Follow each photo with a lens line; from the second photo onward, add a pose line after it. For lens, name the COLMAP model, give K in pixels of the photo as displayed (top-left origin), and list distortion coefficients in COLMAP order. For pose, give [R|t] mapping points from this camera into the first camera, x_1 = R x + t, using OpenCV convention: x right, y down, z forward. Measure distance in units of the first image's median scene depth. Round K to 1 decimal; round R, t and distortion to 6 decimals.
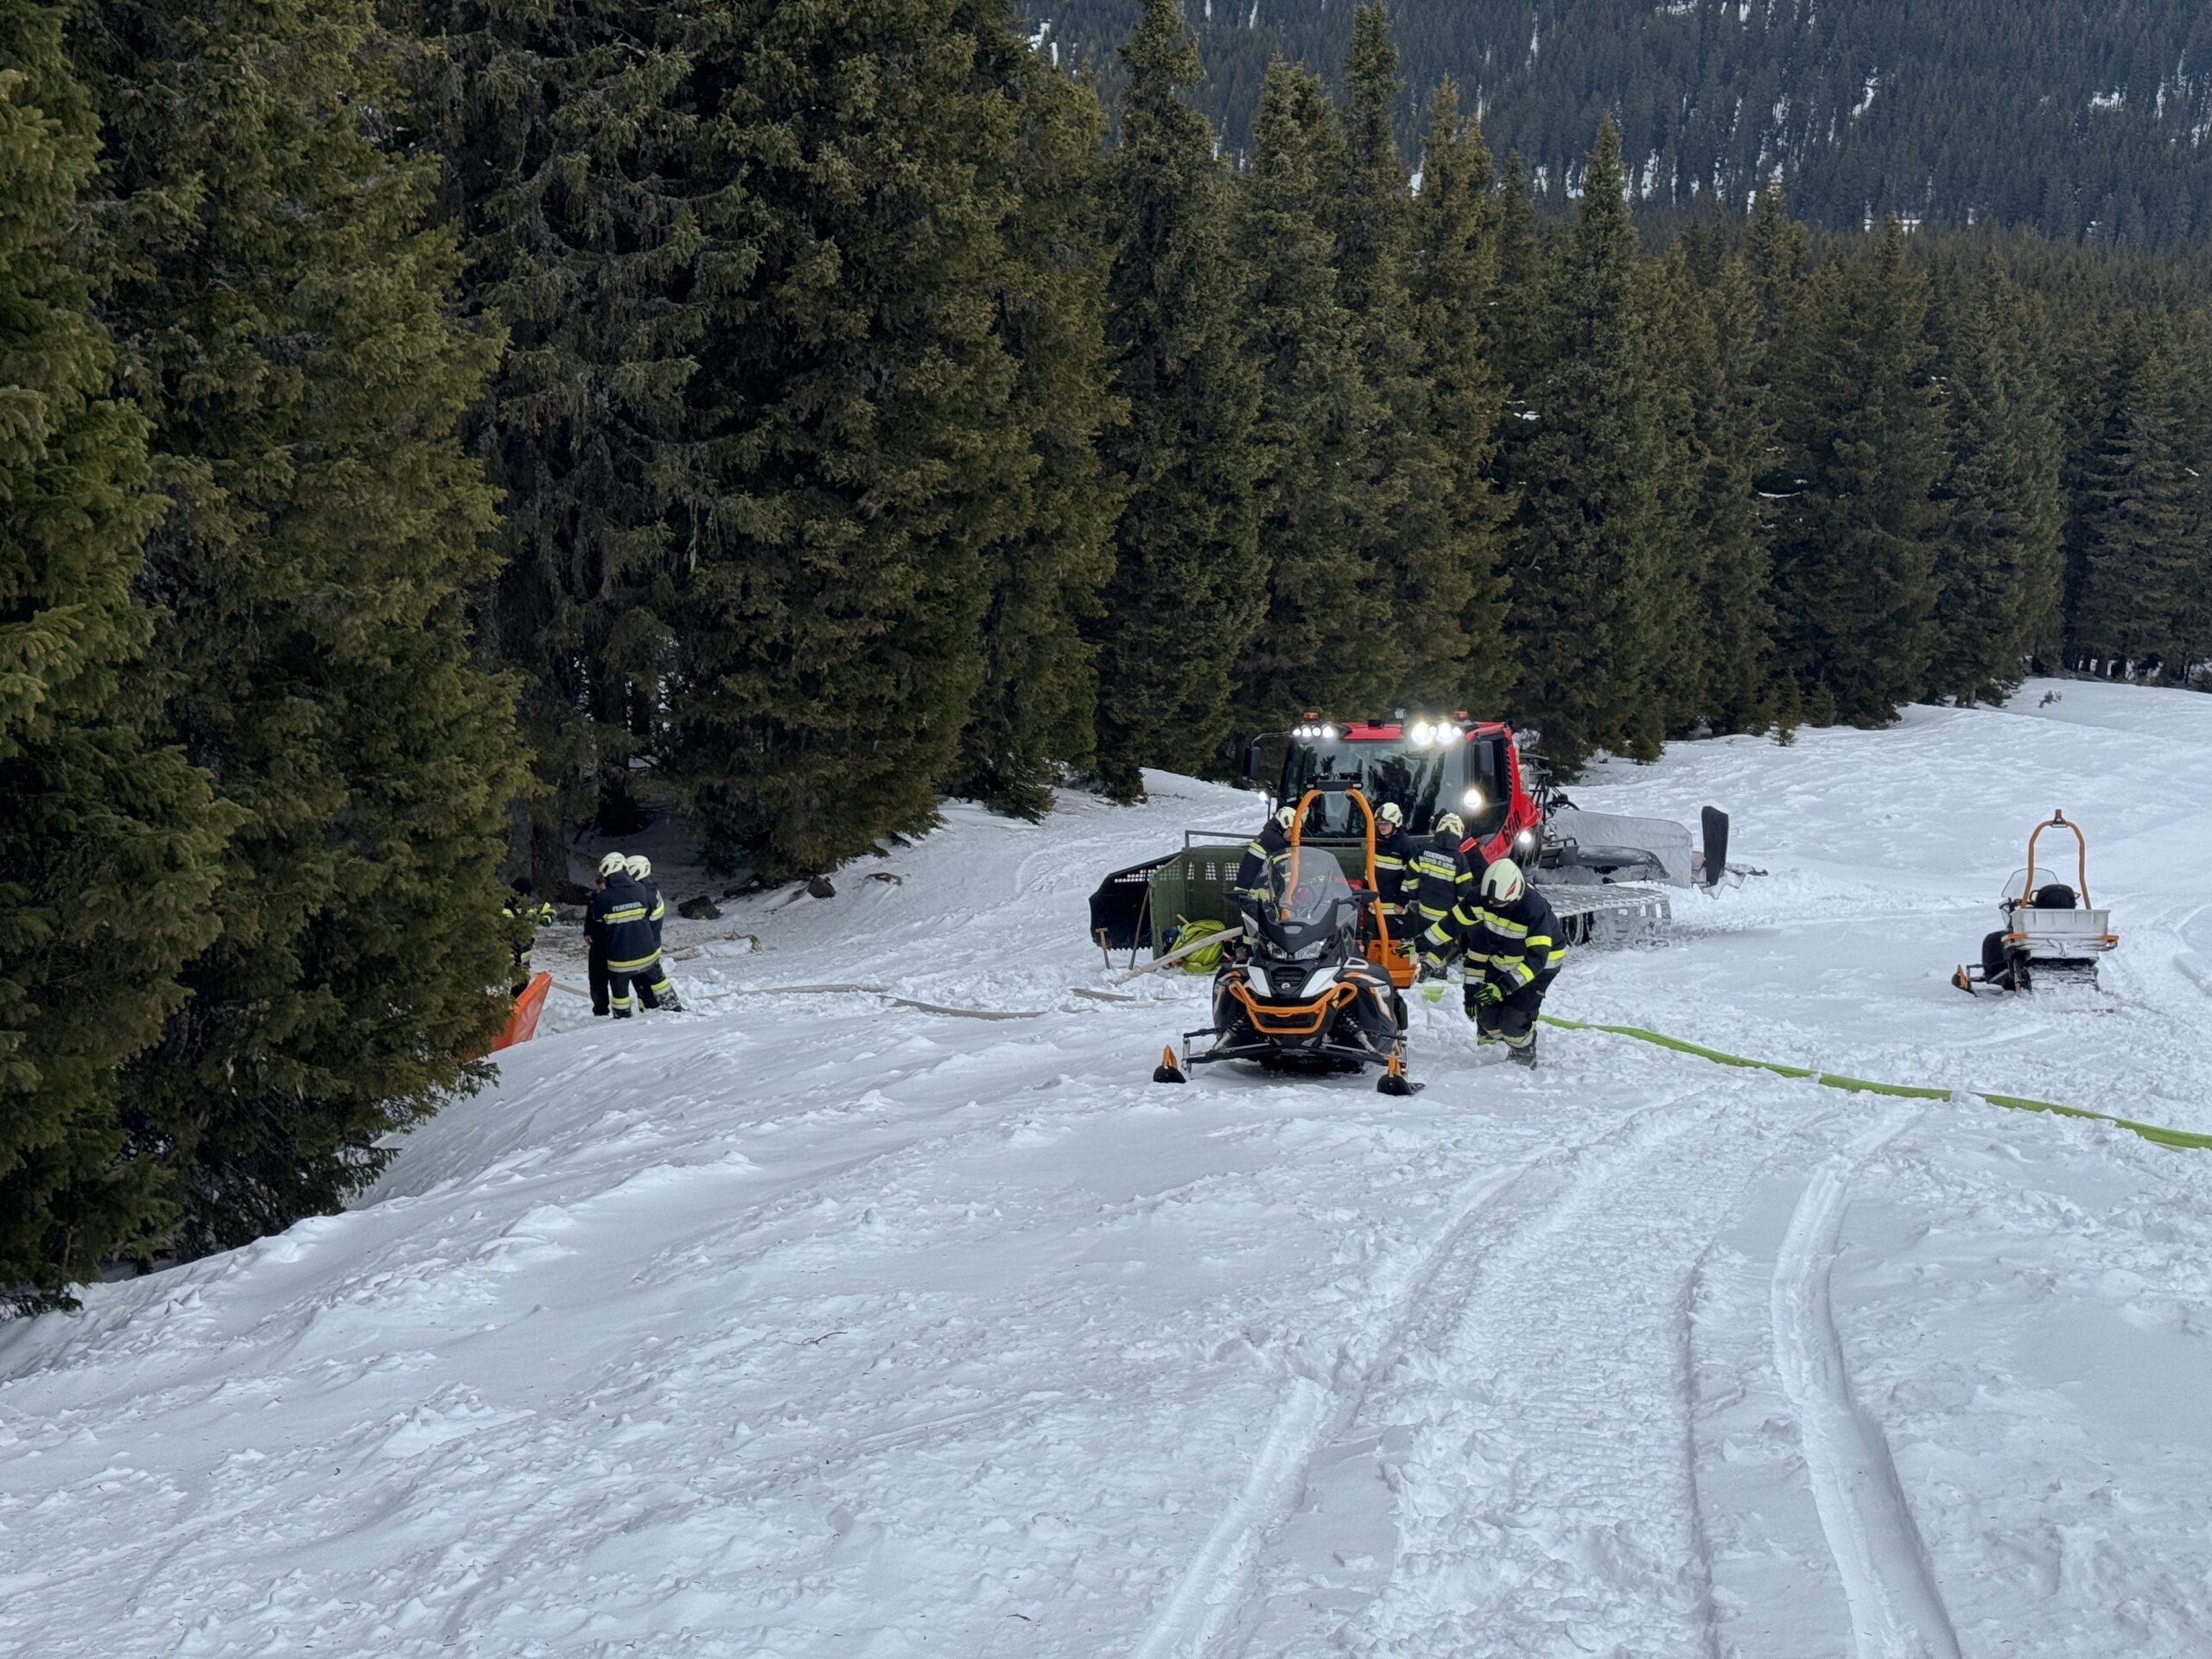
lens RADIAL K [[3052.5, 0, 1090.6], [0, 3052.5, 830.3], [0, 0, 1]] dist [0.121669, 0.000000]
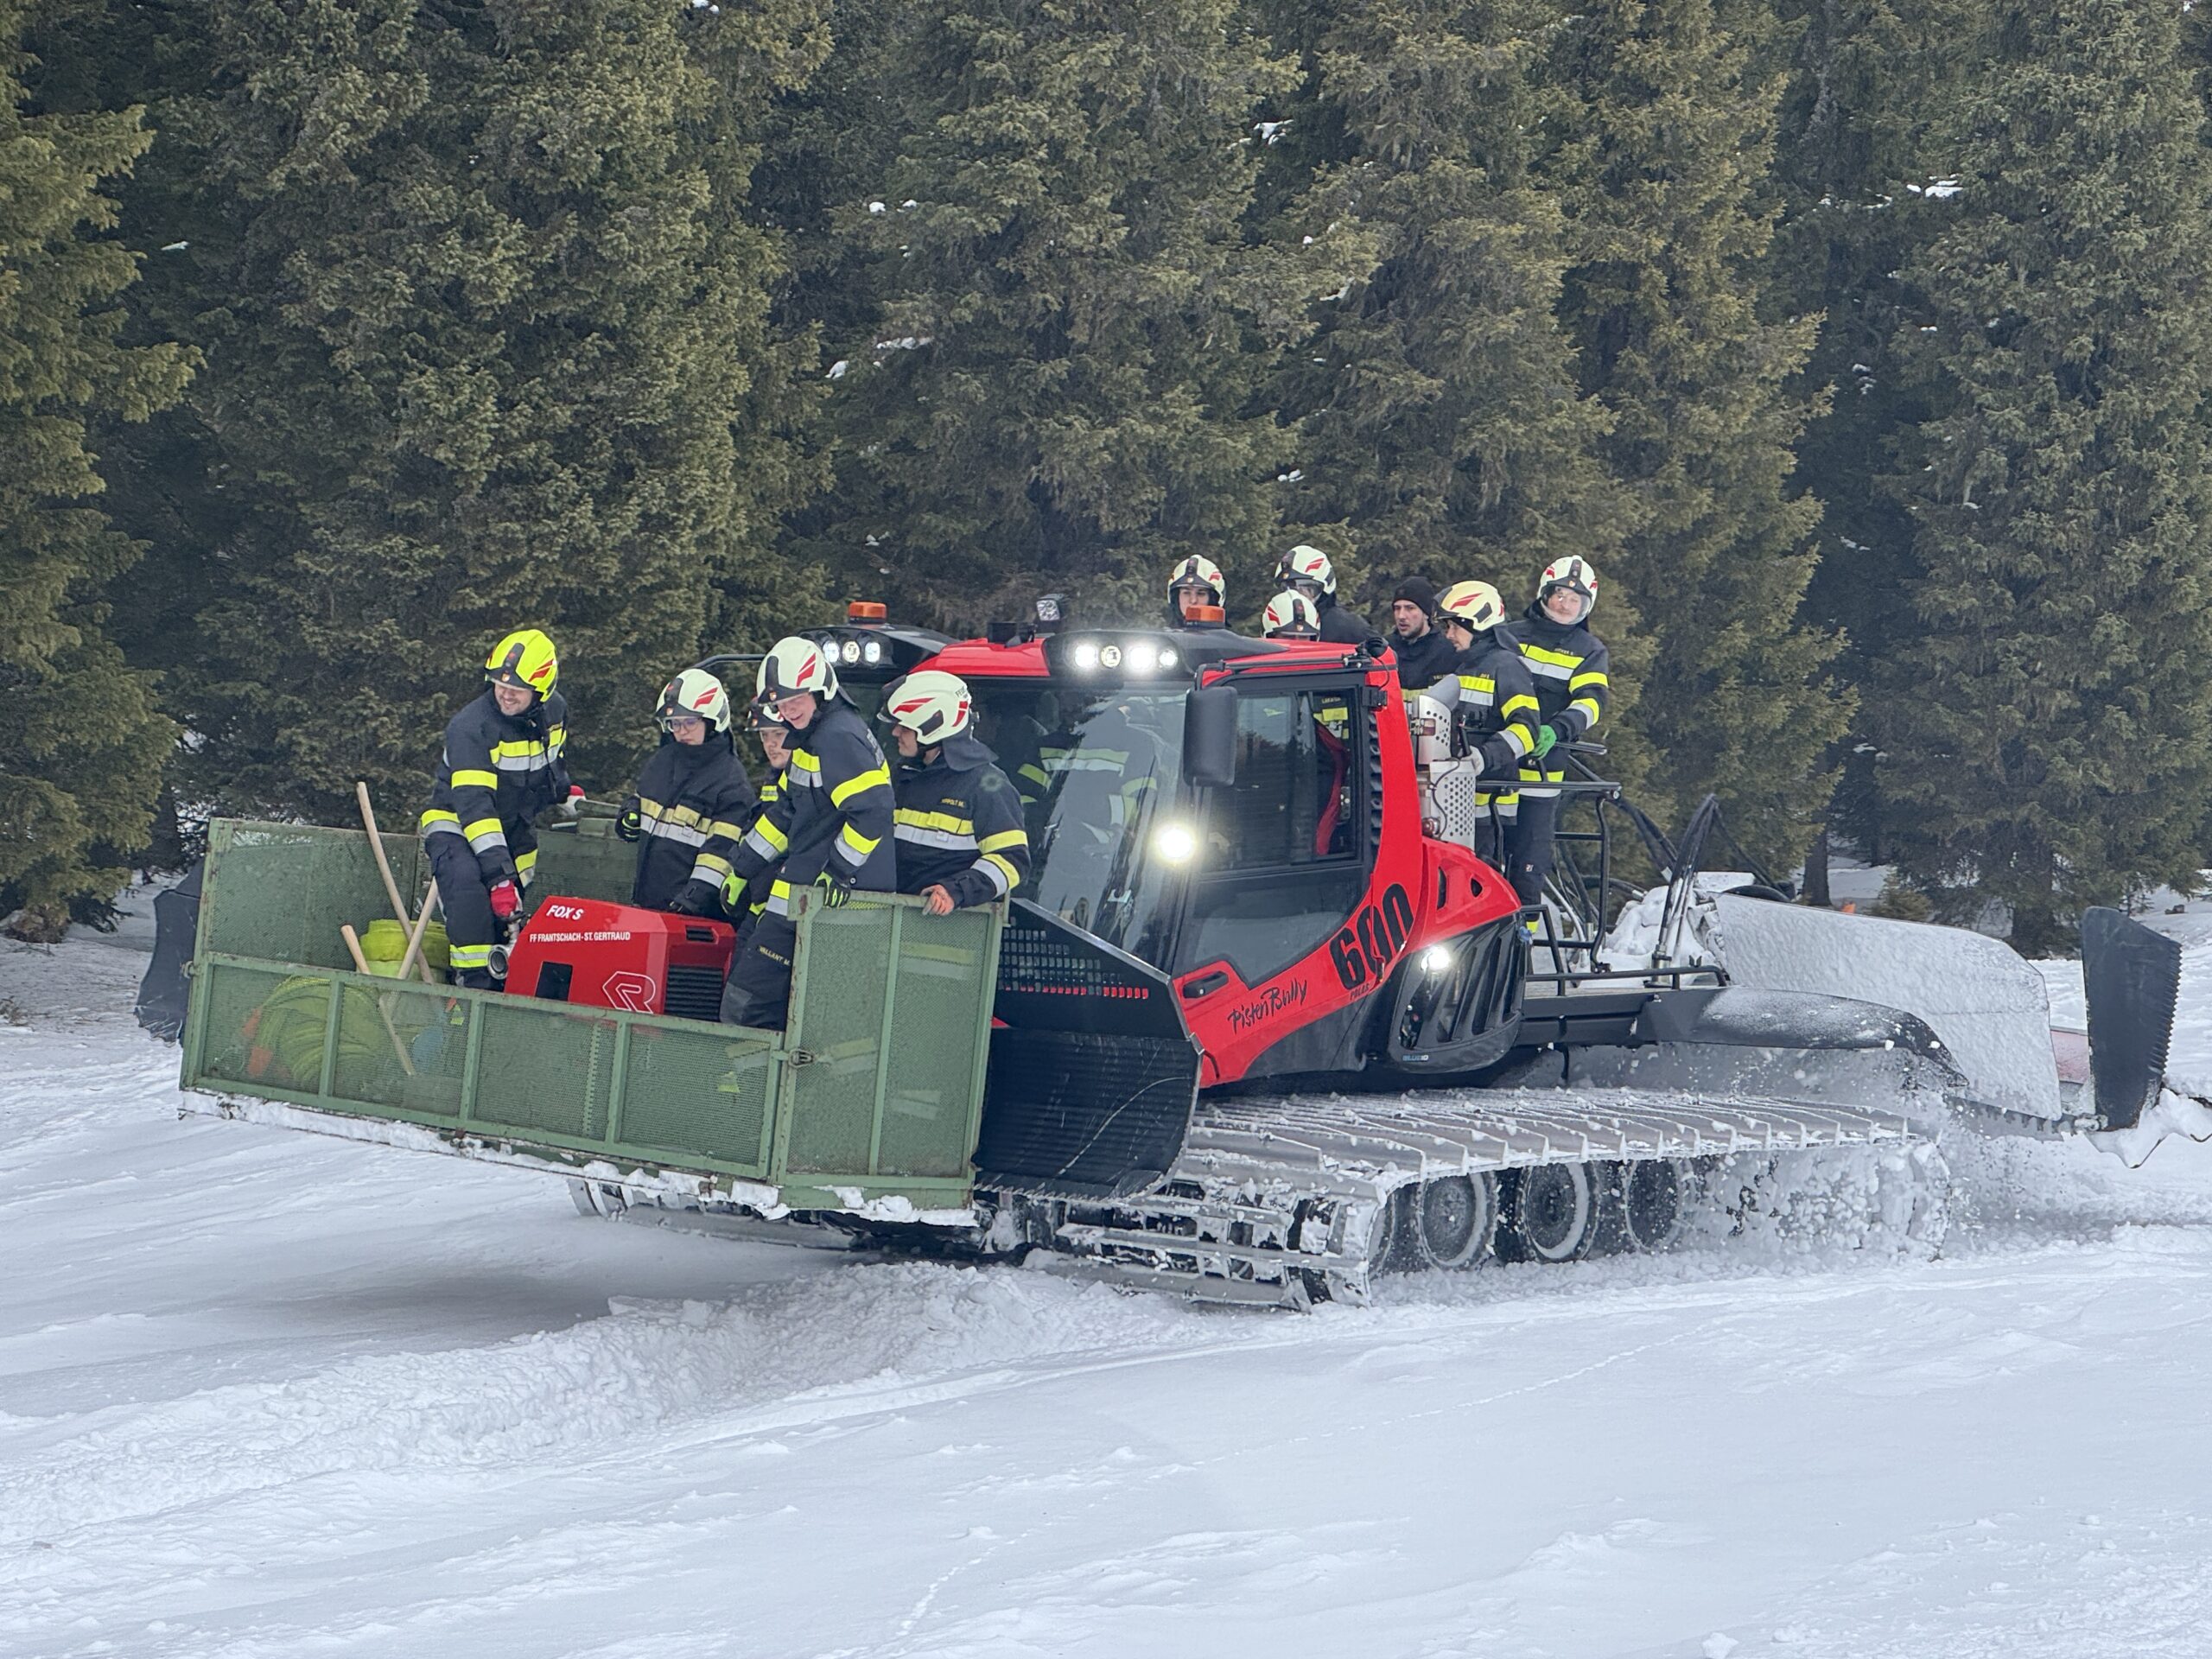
lens RADIAL K [[5002.6, 0, 1105.6], [0, 5002.6, 829.2], [0, 0, 1]] dist [0.127736, 0.000000]
pose [[0.991995, -0.036047, -0.121022, 1.088456], [0.029274, 0.997928, -0.057290, 0.055526], [0.122836, 0.053289, 0.990995, 2.209209]]
